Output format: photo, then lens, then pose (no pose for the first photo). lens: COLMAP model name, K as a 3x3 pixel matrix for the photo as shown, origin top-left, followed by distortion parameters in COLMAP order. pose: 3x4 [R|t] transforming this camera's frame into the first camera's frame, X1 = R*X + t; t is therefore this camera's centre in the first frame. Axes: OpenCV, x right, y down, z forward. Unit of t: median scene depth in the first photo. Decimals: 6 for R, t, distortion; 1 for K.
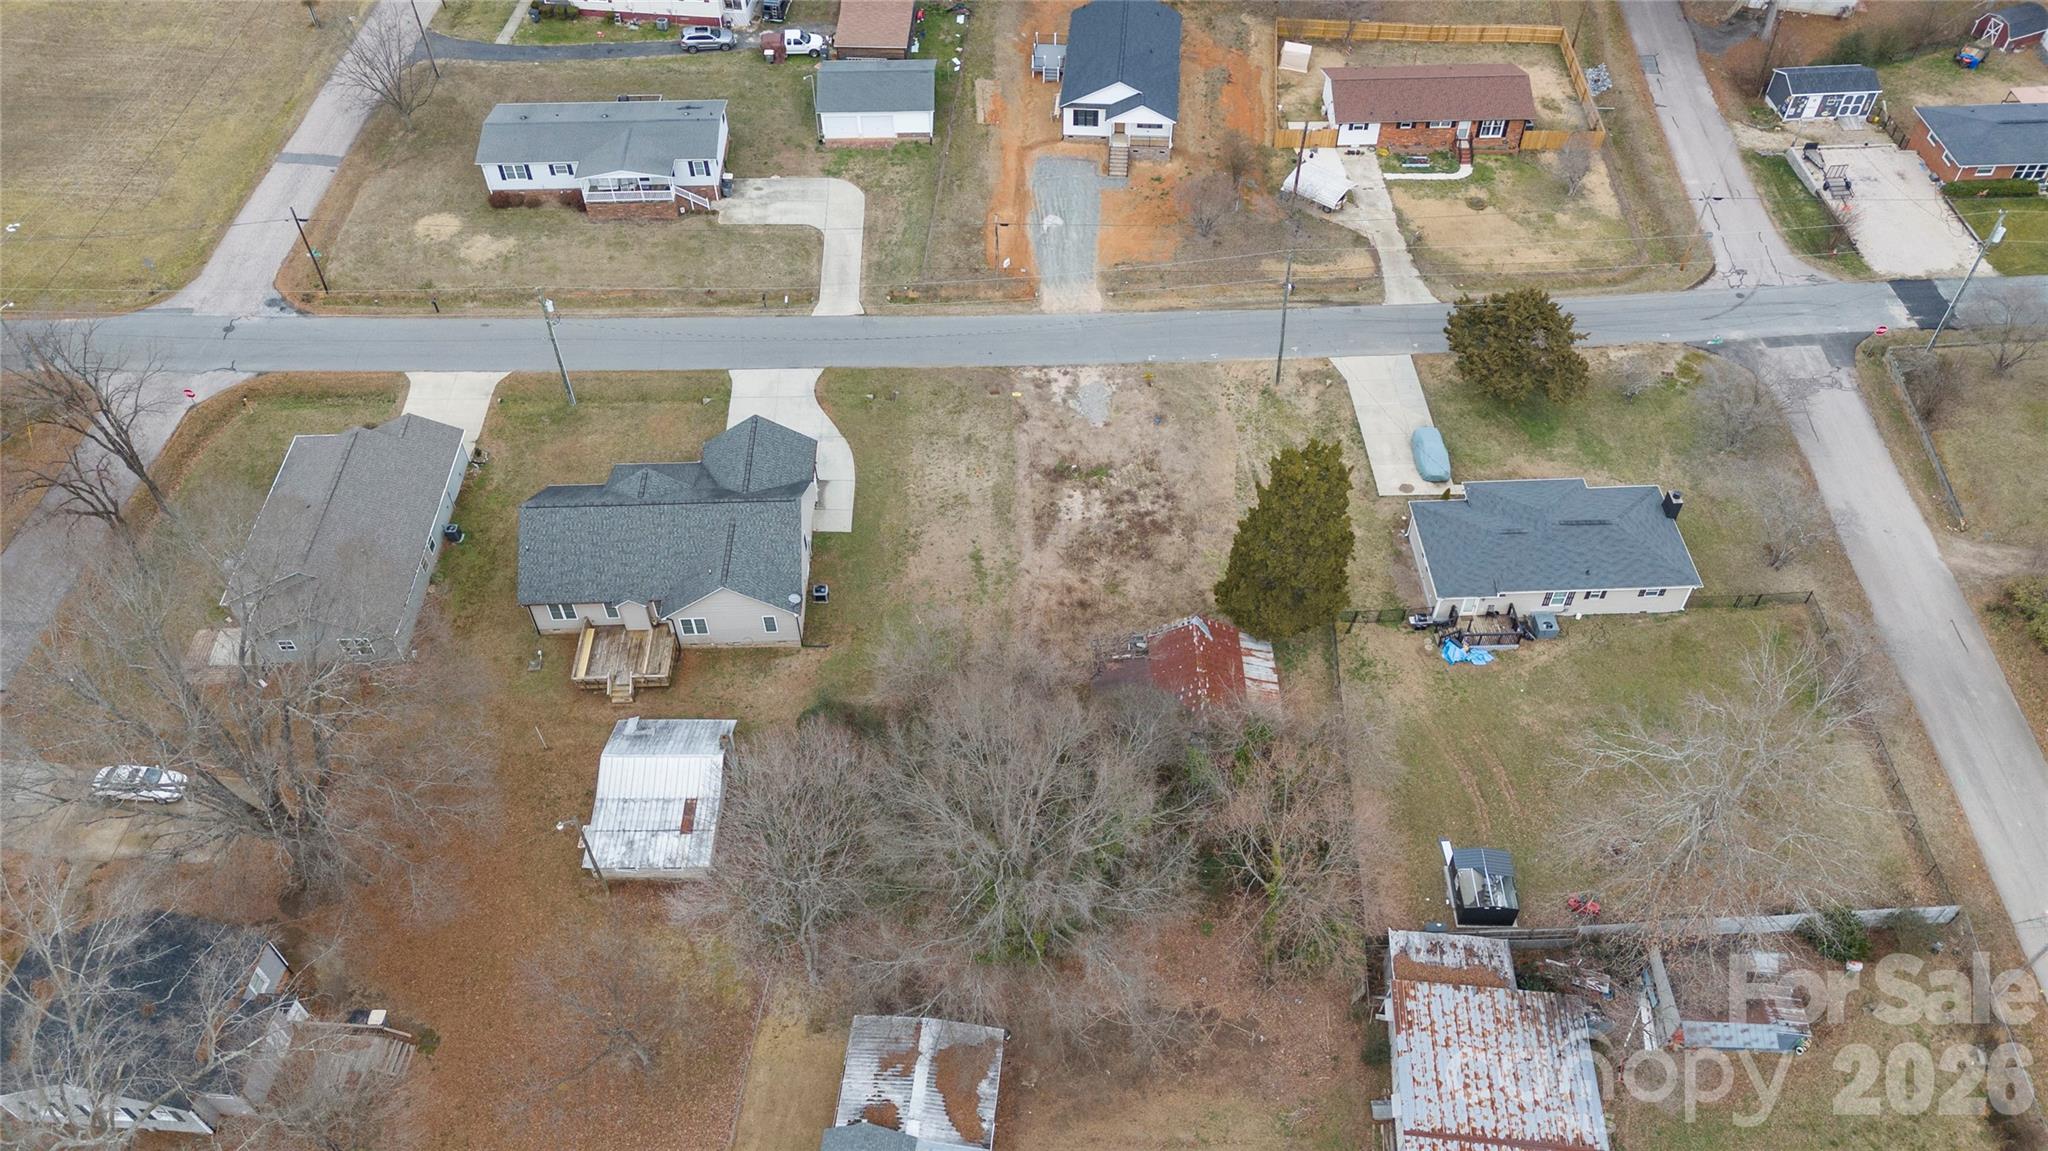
lens RADIAL K [[1499.8, 0, 1024.0], [0, 1499.8, 575.5], [0, 0, 1]] dist [0.121884, -0.214386]
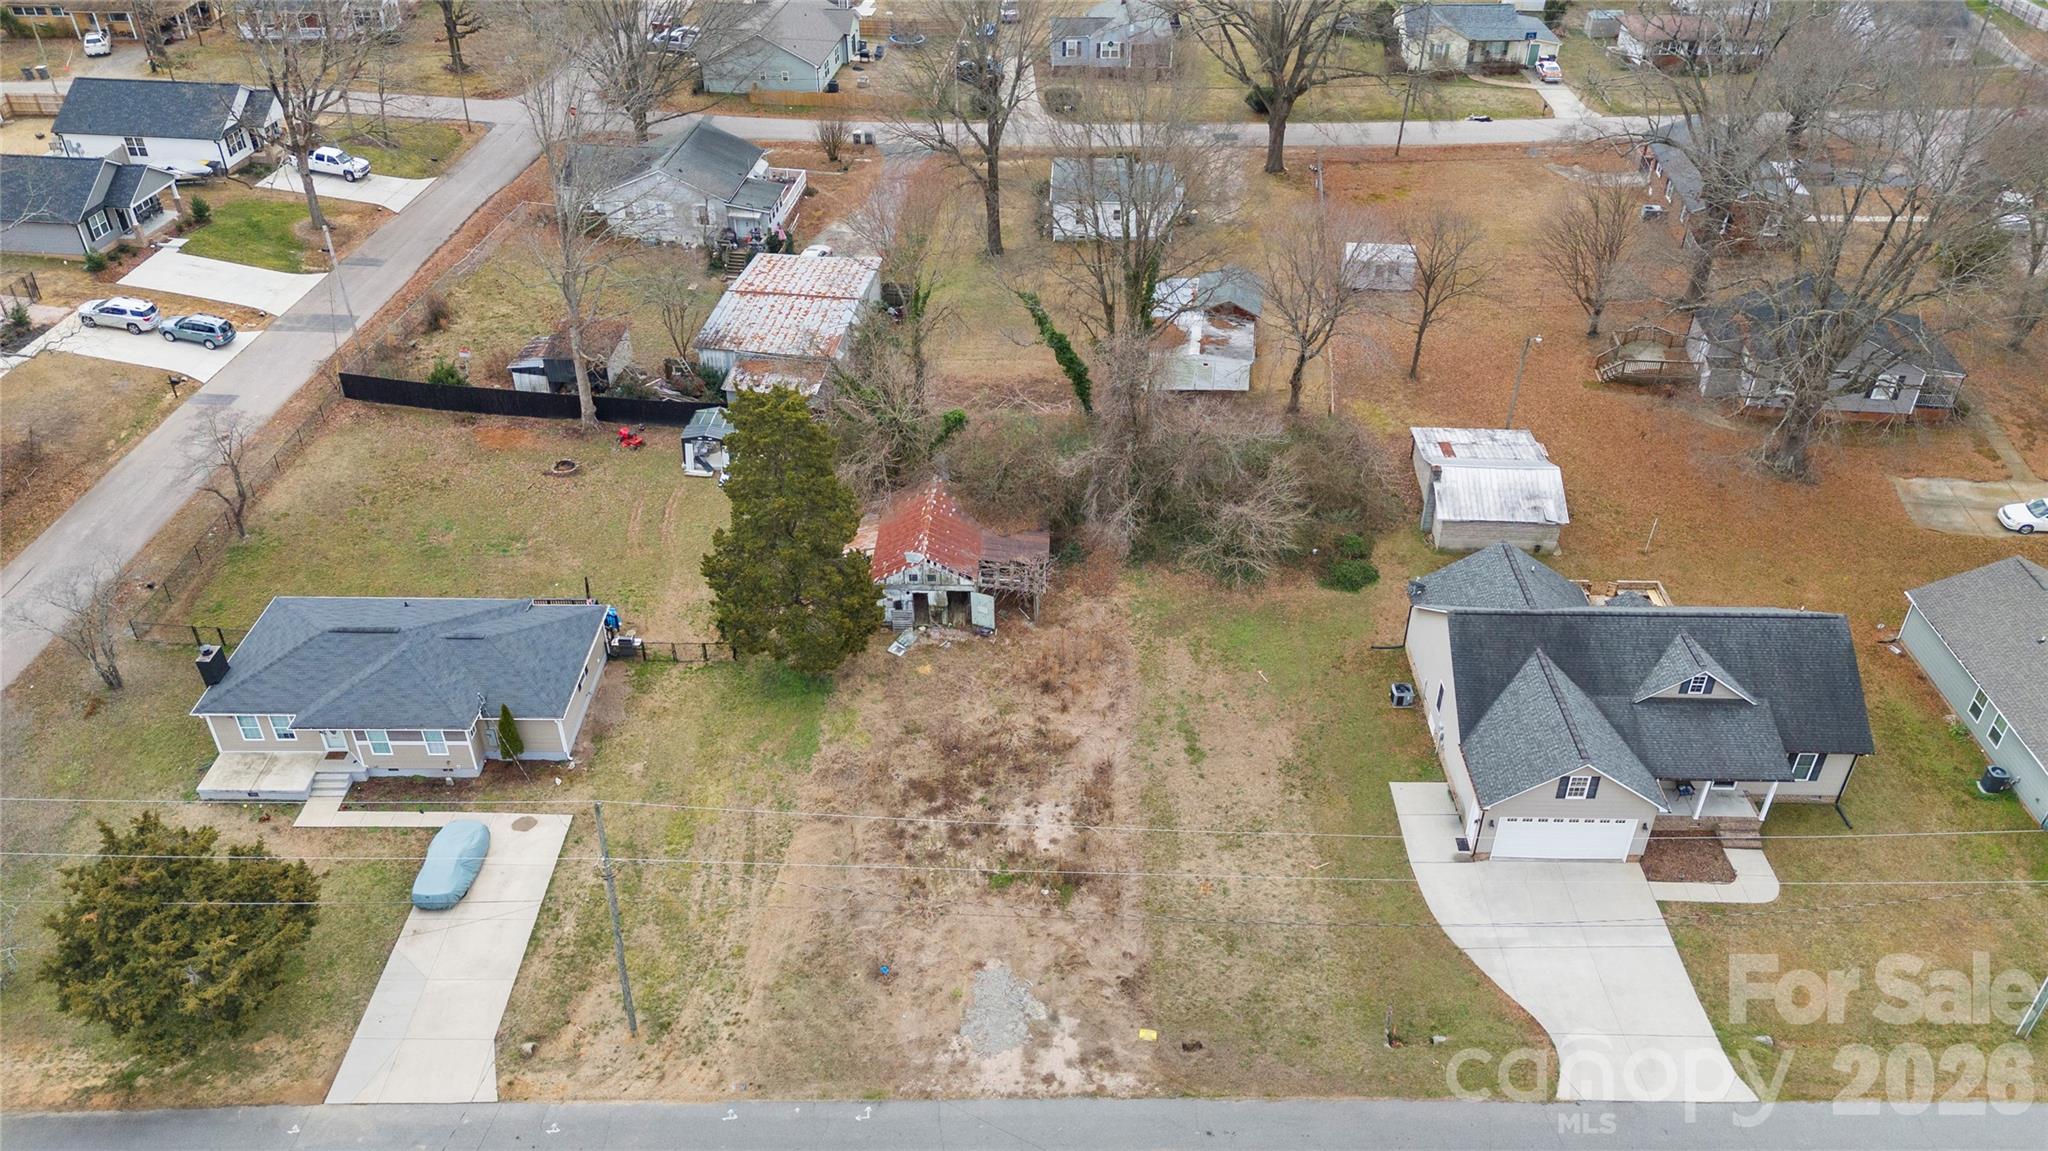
lens RADIAL K [[1488.6, 0, 1025.9], [0, 1488.6, 585.6], [0, 0, 1]] dist [0.068464, -0.051146]
pose [[-0.999073, -0.015563, 0.040129, 0.018159], [0.038113, 0.113351, 0.992824, -0.640471], [-0.020000, 0.993433, -0.112652, 0.903027]]
